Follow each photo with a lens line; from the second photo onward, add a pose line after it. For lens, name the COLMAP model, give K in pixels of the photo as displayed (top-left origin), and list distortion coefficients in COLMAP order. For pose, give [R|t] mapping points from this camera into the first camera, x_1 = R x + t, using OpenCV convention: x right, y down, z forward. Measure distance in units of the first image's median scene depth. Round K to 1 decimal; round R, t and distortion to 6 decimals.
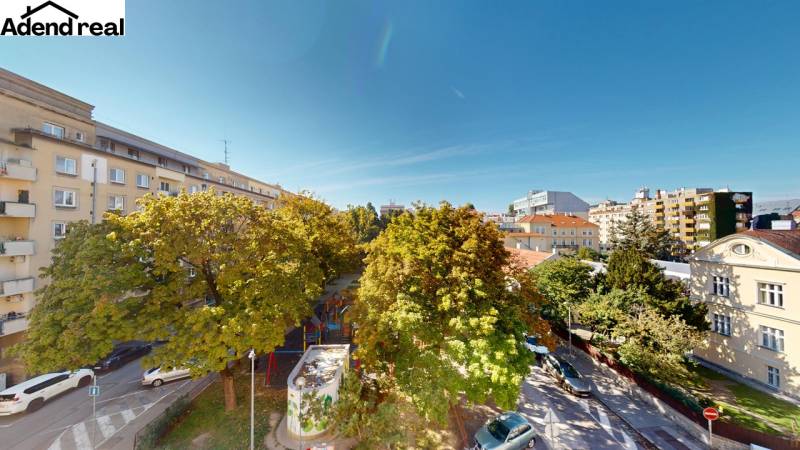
lens RADIAL K [[251.0, 0, 399.1], [0, 251.0, 224.6], [0, 0, 1]] dist [0.000261, -0.000199]
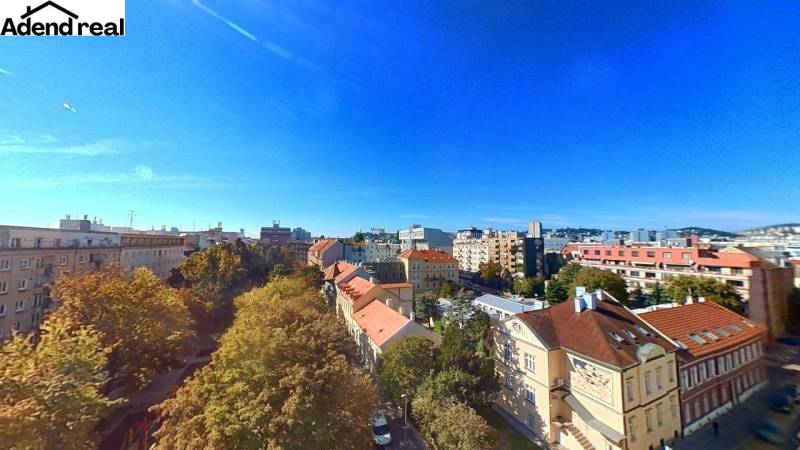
lens RADIAL K [[251.0, 0, 403.5], [0, 251.0, 226.0], [0, 0, 1]] dist [0.000261, -0.000199]
pose [[0.914358, 0.030882, 0.403728, 0.052868], [-0.014503, 0.998945, -0.043563, -0.112039], [-0.404648, 0.033977, 0.913841, -0.014305]]
